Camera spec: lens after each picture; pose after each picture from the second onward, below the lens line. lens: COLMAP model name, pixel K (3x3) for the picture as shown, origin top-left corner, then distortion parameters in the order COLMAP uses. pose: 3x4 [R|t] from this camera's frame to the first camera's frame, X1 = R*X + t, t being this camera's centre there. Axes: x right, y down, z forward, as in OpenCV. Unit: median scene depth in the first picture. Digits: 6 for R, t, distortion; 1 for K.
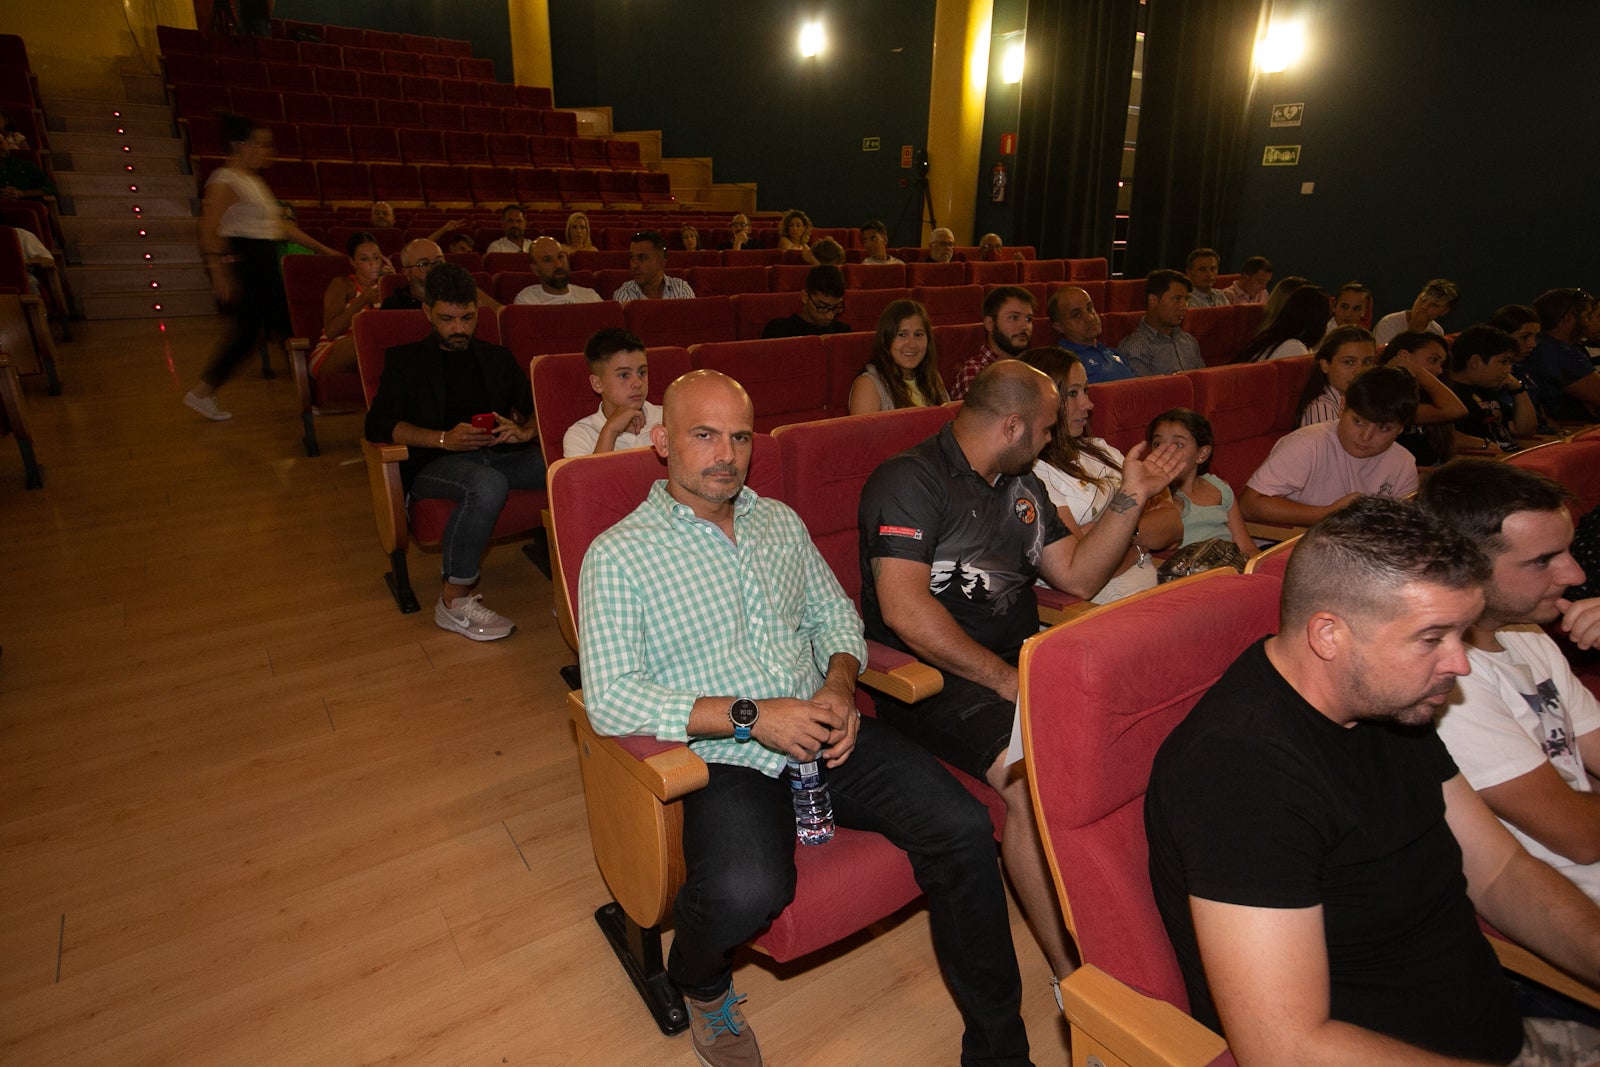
lens RADIAL K [[876.4, 0, 793.1], [0, 876.4, 528.1], [0, 0, 1]] dist [-0.037627, 0.021906]
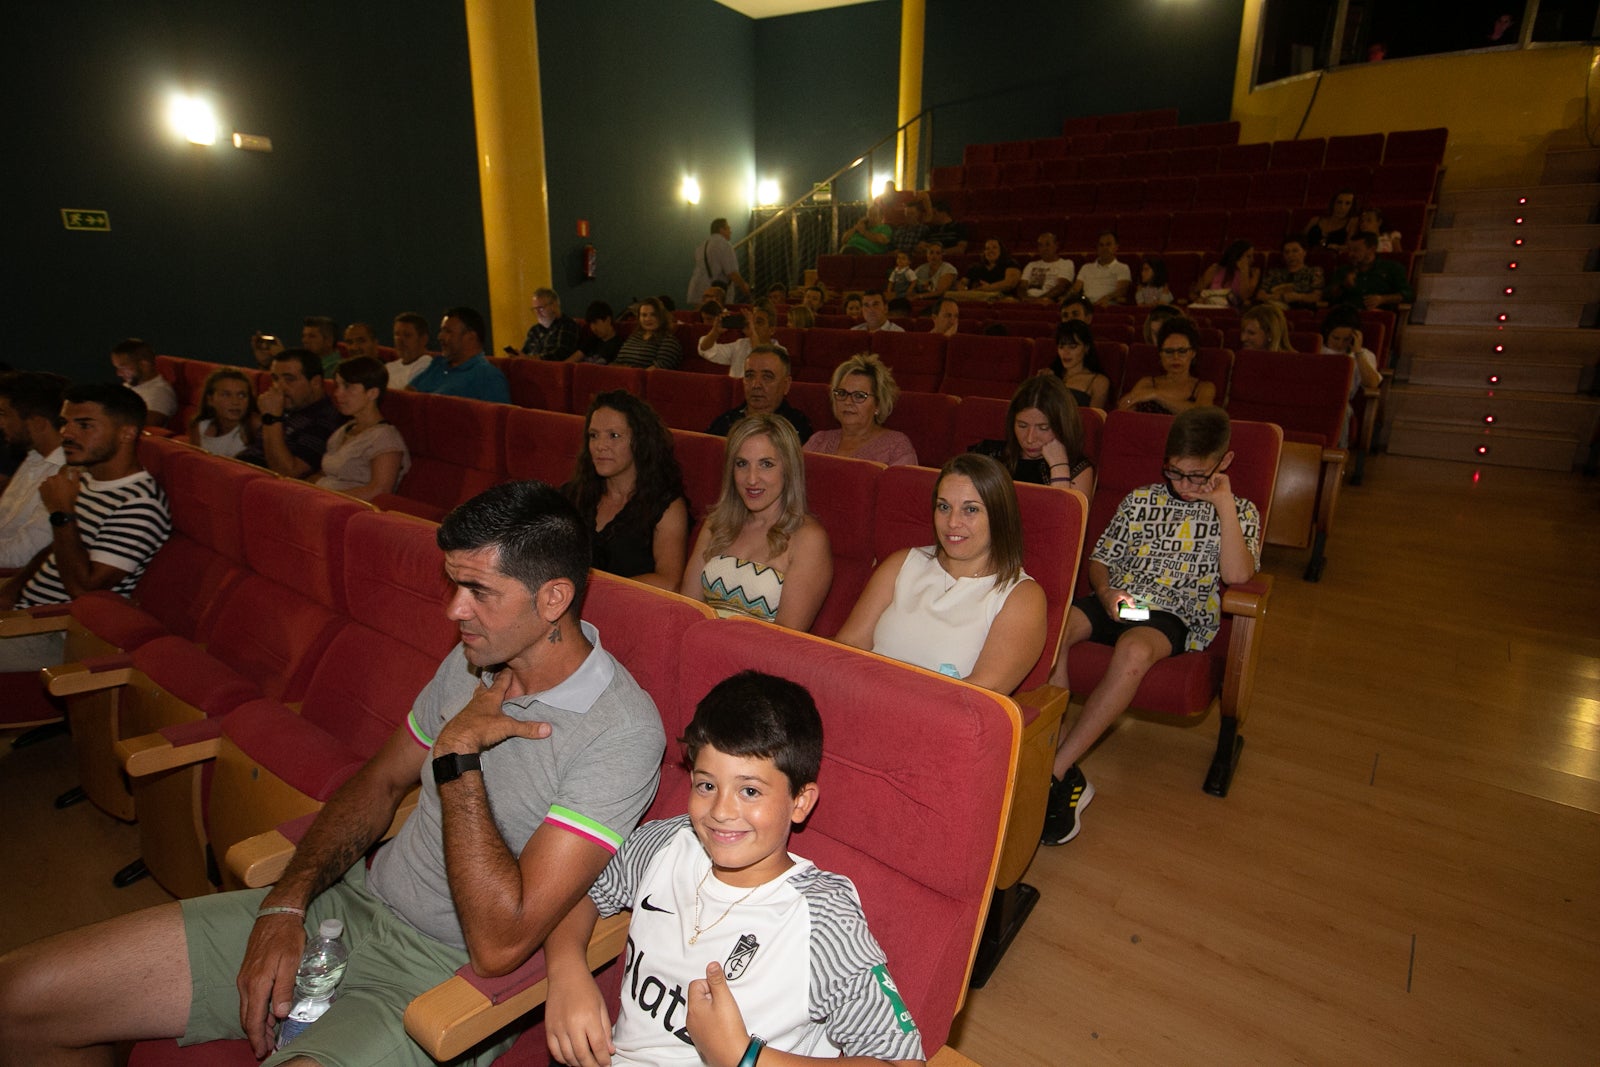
lens RADIAL K [[861.0, 0, 801.3], [0, 861.0, 532.9], [0, 0, 1]] dist [-0.035413, 0.024509]
pose [[0.301263, 0.249809, -0.920237, -0.184403], [-0.324642, 0.934290, 0.147344, -0.090051], [0.896576, 0.254359, 0.362565, 0.189299]]
